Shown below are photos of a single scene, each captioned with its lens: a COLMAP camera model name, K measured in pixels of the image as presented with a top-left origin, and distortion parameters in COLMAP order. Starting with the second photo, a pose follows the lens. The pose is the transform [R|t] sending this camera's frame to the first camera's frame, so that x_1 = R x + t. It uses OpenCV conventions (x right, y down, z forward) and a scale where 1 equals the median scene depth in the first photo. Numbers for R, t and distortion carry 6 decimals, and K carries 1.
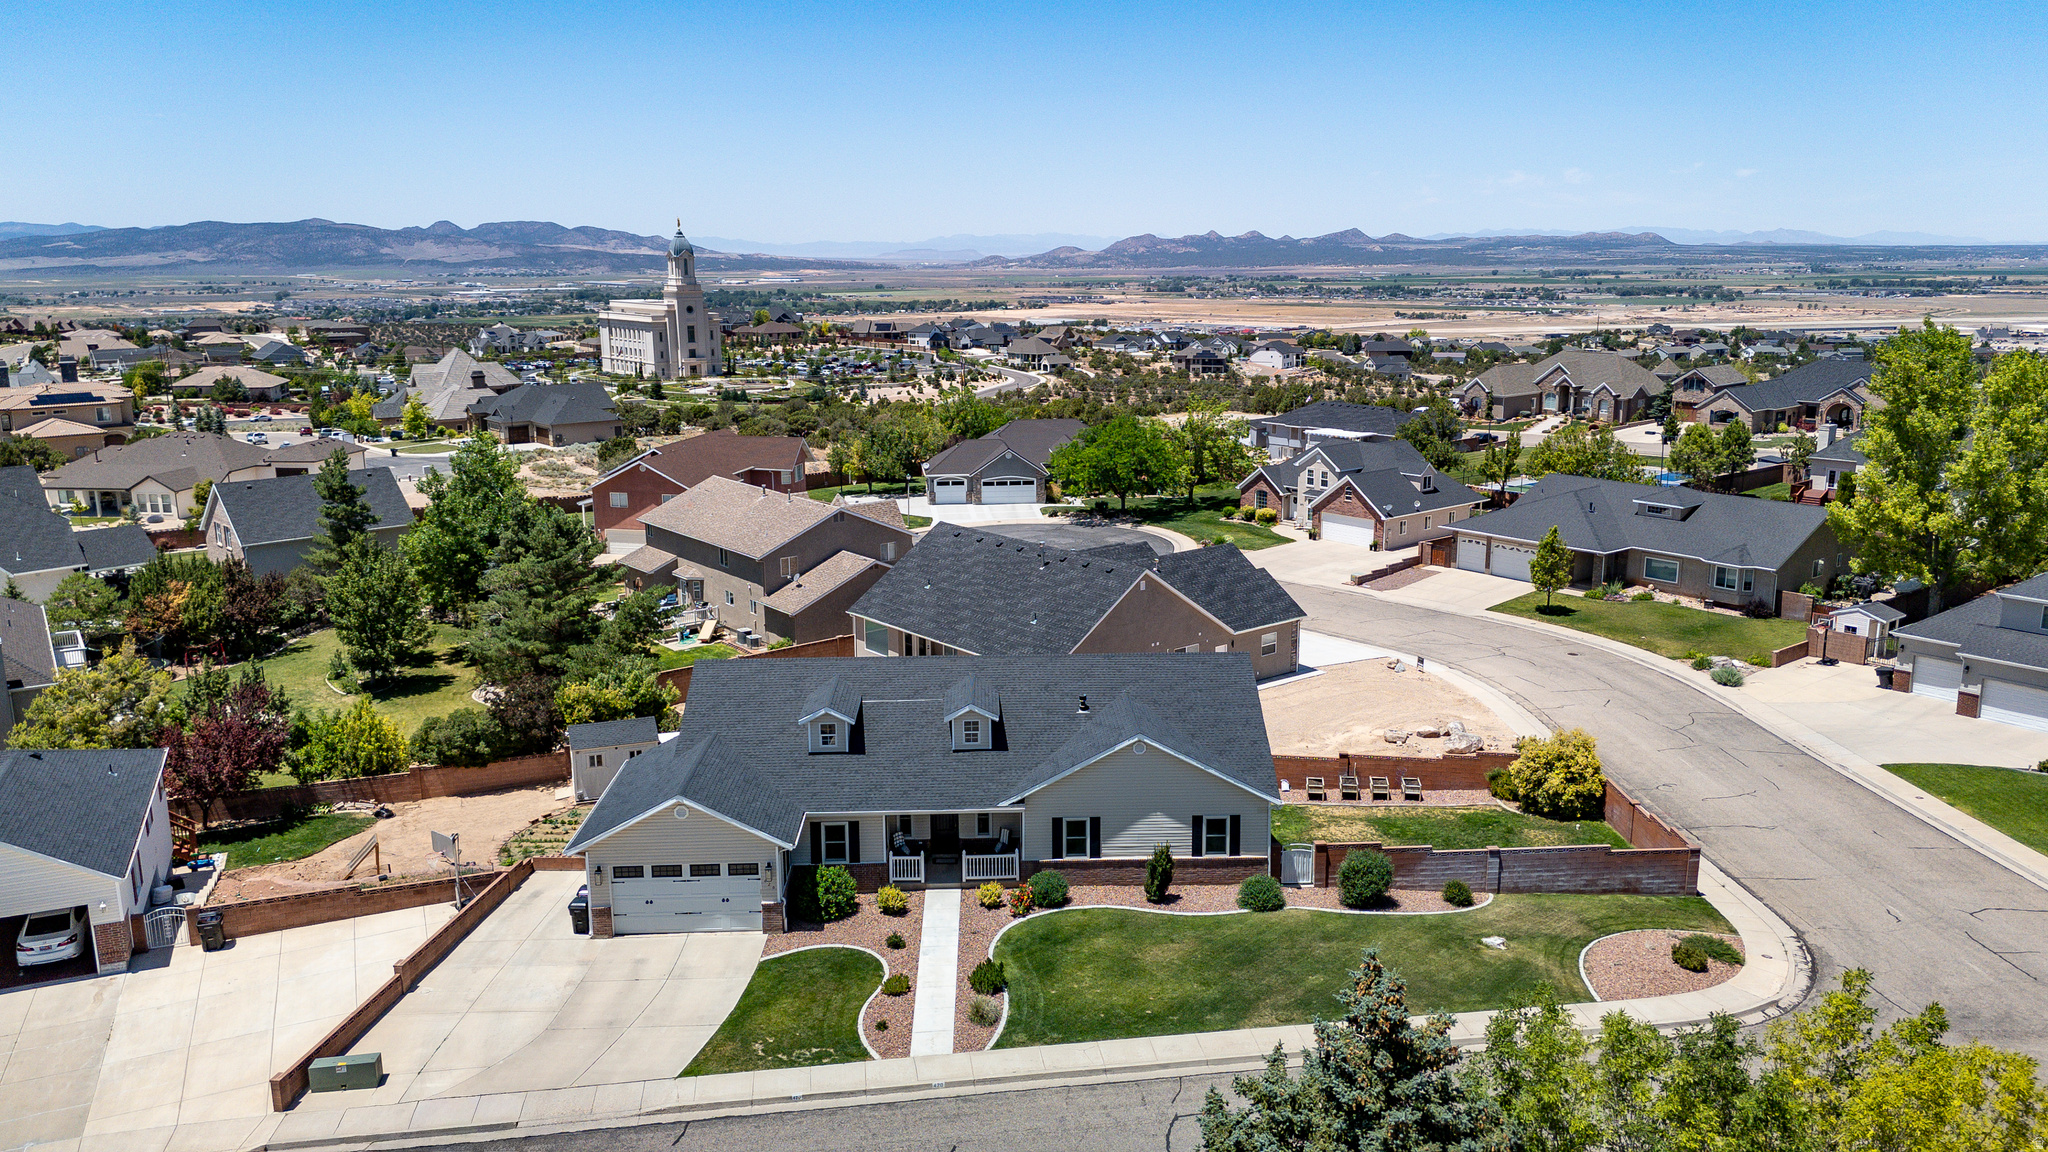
lens RADIAL K [[1547.6, 0, 1025.4], [0, 1547.6, 587.2], [0, 0, 1]] dist [0.071797, -0.056711]
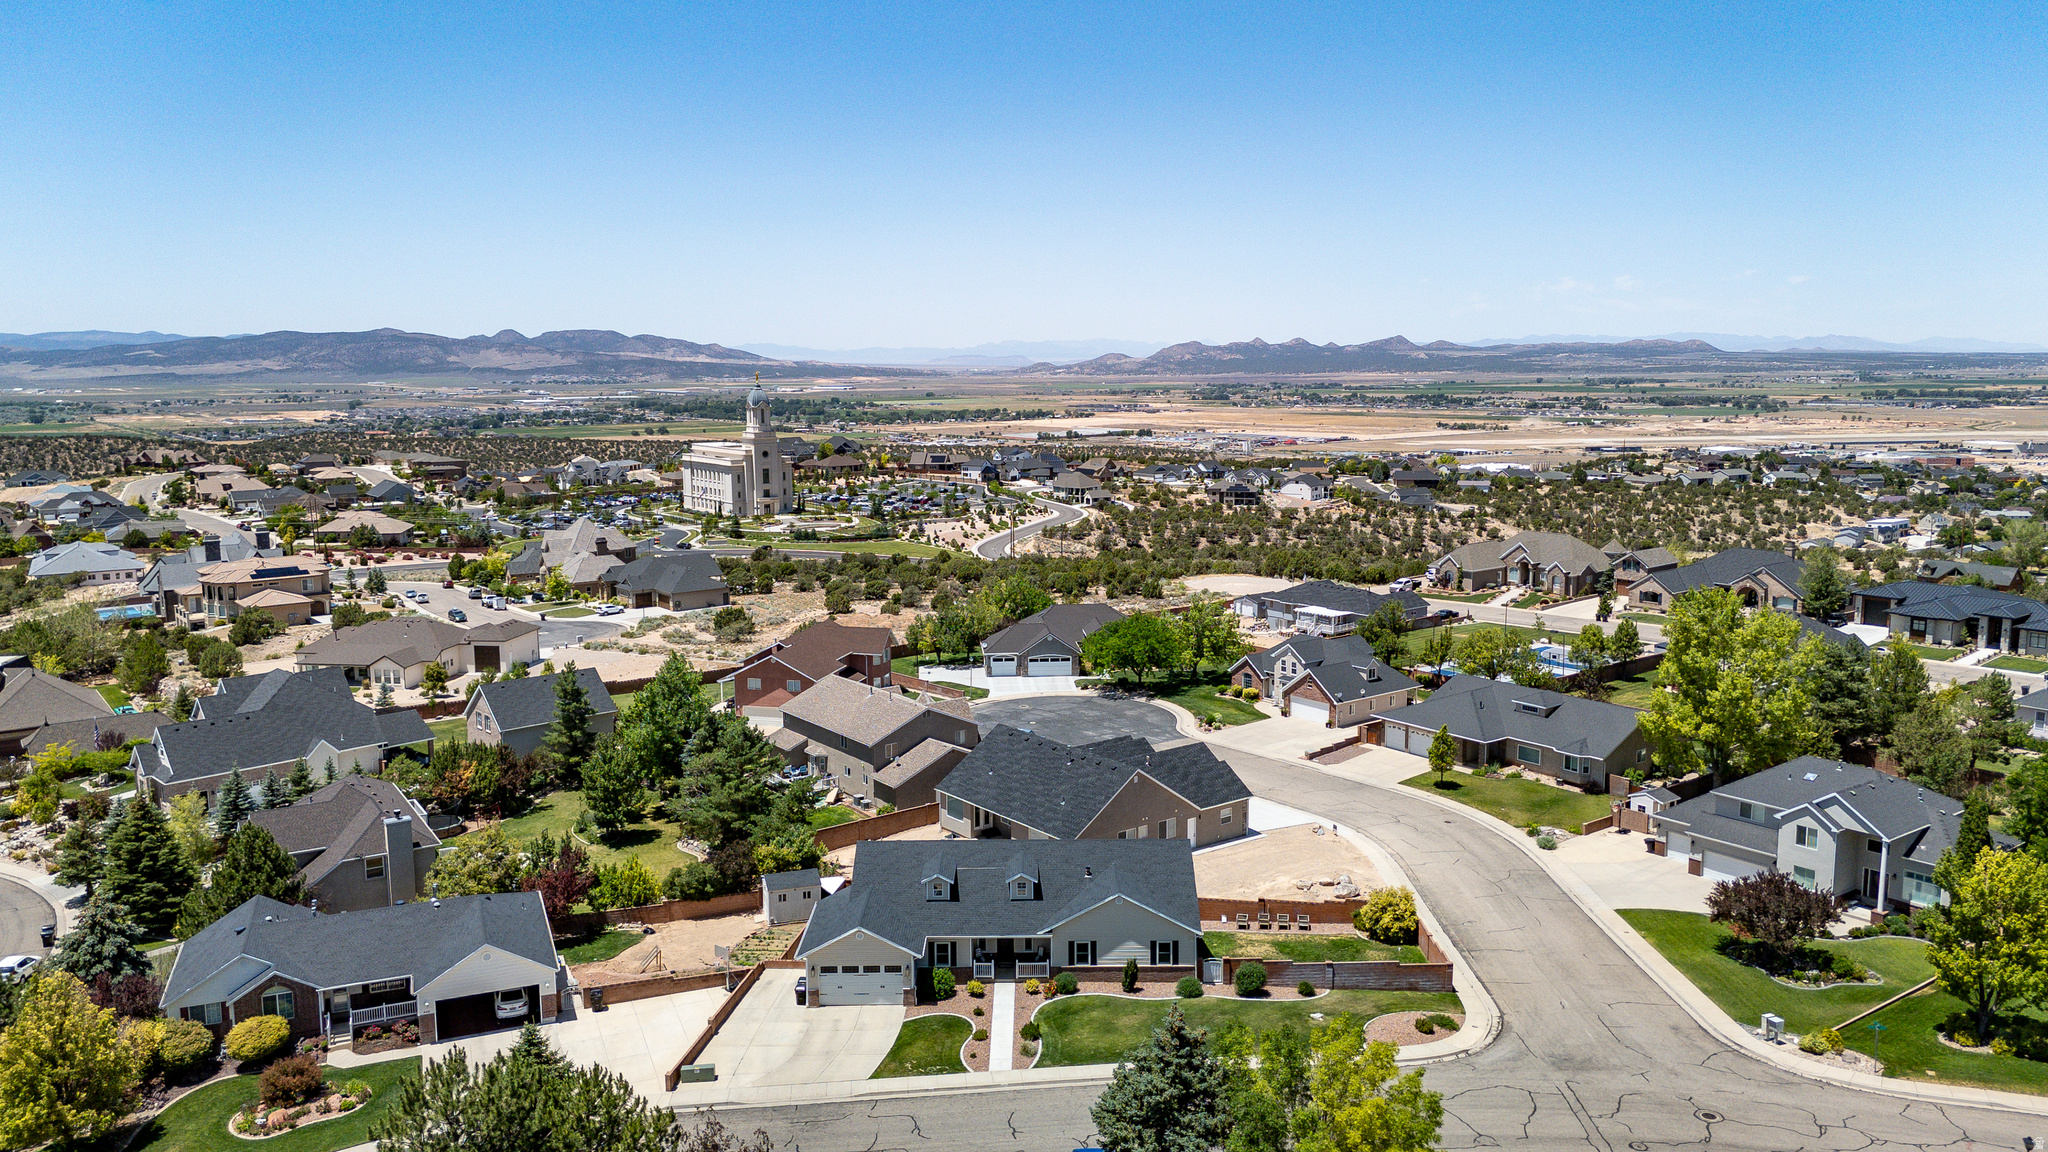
lens RADIAL K [[1547.6, 0, 1025.0], [0, 1547.6, 576.2], [0, 0, 1]] dist [0.071797, -0.056711]
pose [[0.999527, 0.004286, -0.030460, 0.009579], [-0.006466, 0.997395, -0.071840, -0.063080], [0.030073, 0.072003, 0.996951, -0.361261]]
